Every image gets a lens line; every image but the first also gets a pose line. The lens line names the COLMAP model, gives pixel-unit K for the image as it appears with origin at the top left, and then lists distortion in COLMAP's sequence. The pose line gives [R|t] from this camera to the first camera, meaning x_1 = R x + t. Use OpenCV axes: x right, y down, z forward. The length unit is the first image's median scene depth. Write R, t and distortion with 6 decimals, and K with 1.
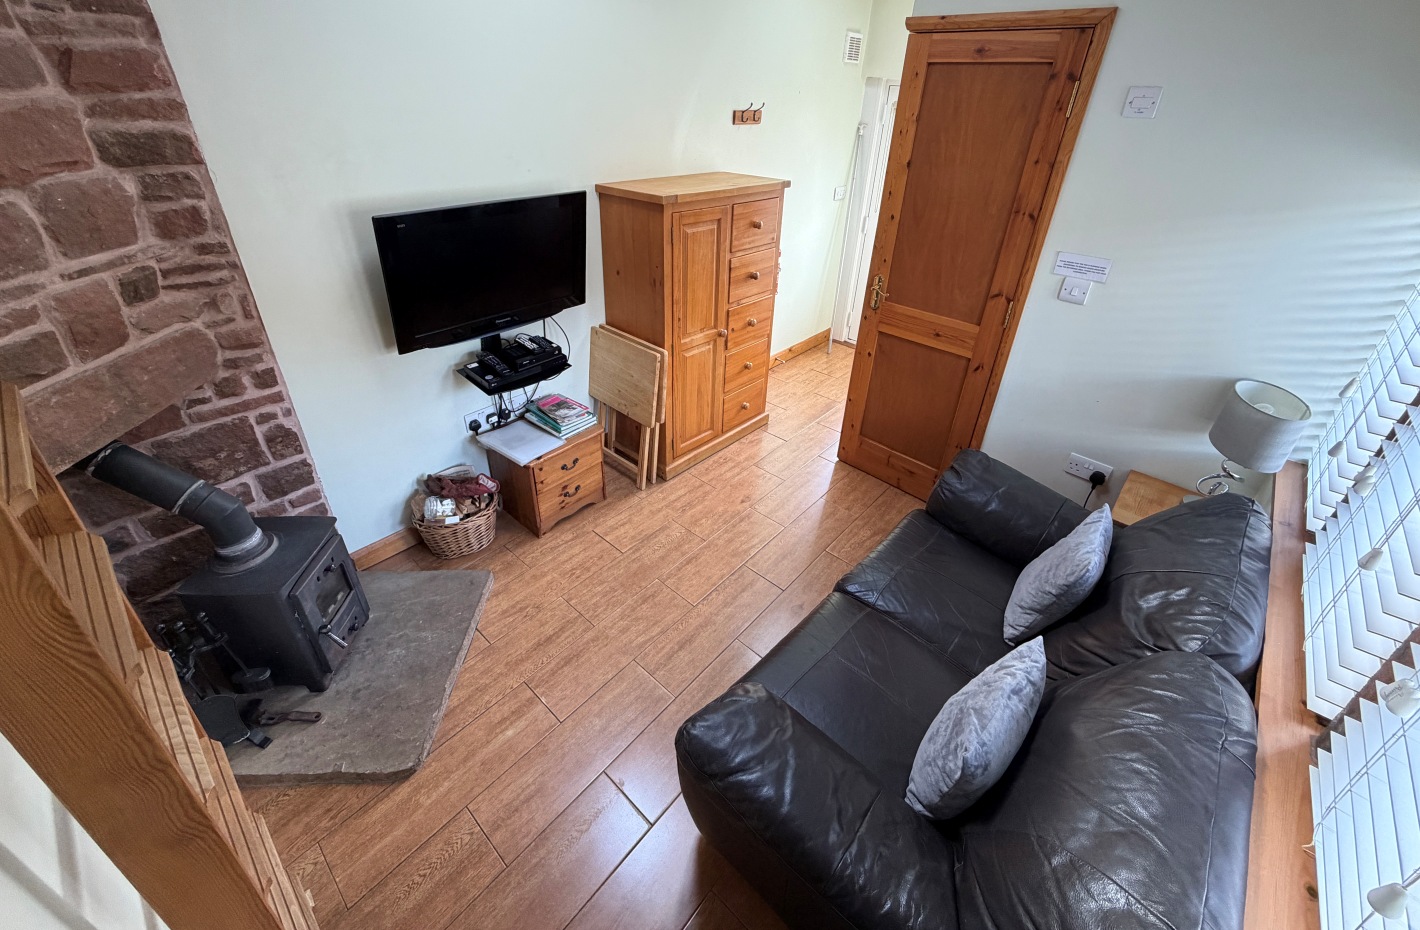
lens RADIAL K [[574.8, 0, 706.1], [0, 574.8, 394.0], [0, 0, 1]] dist [-0.000093, -0.000111]
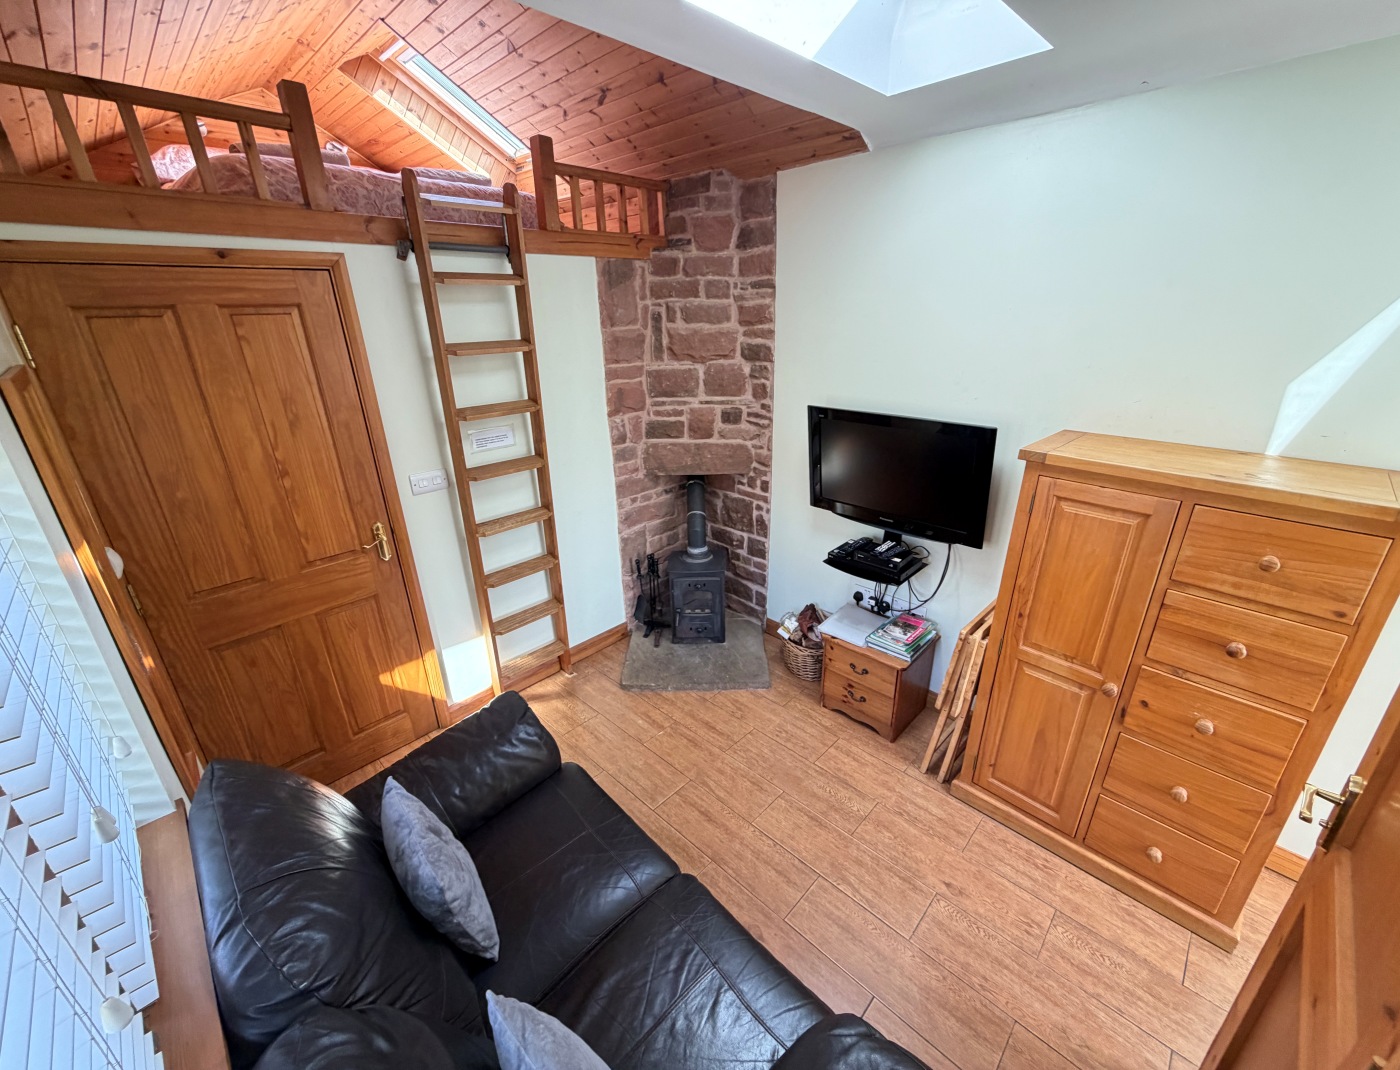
lens RADIAL K [[566.7, 0, 708.1], [0, 566.7, 536.7], [0, 0, 1]] dist [-0.007459, -0.000930]
pose [[-0.039226, 0.342560, -0.938677, 0.796890], [-0.460213, 0.827641, 0.321270, -0.340294], [0.886942, 0.444593, 0.125186, 0.672941]]
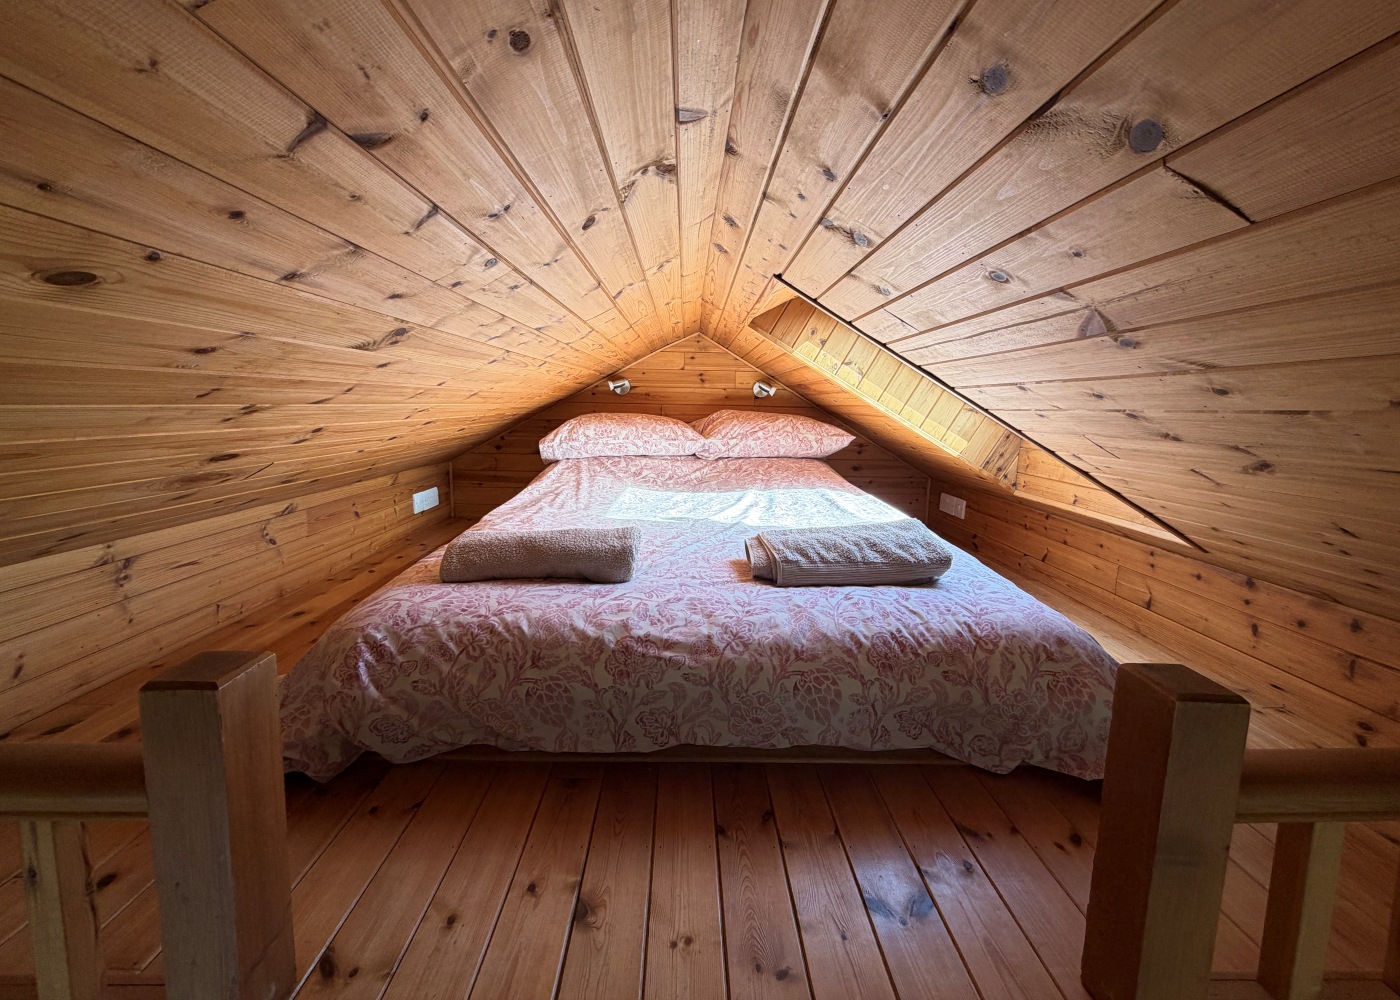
lens RADIAL K [[563.3, 0, 691.1], [0, 563.3, 465.4], [0, 0, 1]] dist [0.001063, 0.000086]
pose [[-0.741081, 0.020662, -0.671098, -0.247761], [-0.357063, 0.834337, 0.419985, -0.605488], [0.568600, 0.550867, -0.610933, 0.109605]]
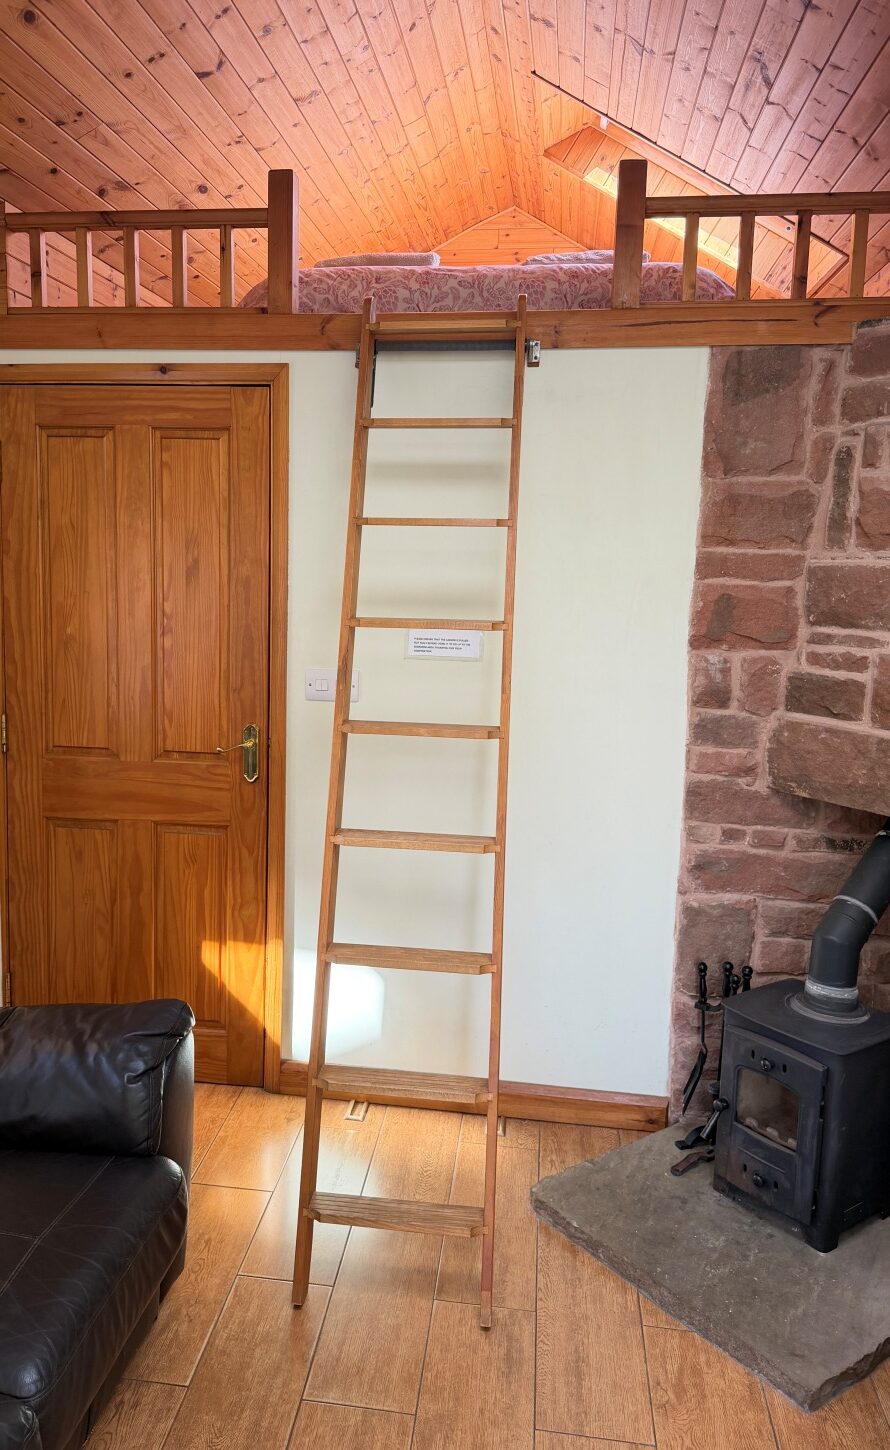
lens RADIAL K [[1078.2, 0, 378.4], [0, 1078.2, 683.5], [0, 0, 1]] dist [0.017195, -0.012622]
pose [[-0.844910, 0.014768, -0.534705, 0.406011], [-0.296075, 0.819617, 0.490478, -0.529825], [0.445497, 0.572722, -0.688129, 1.290790]]
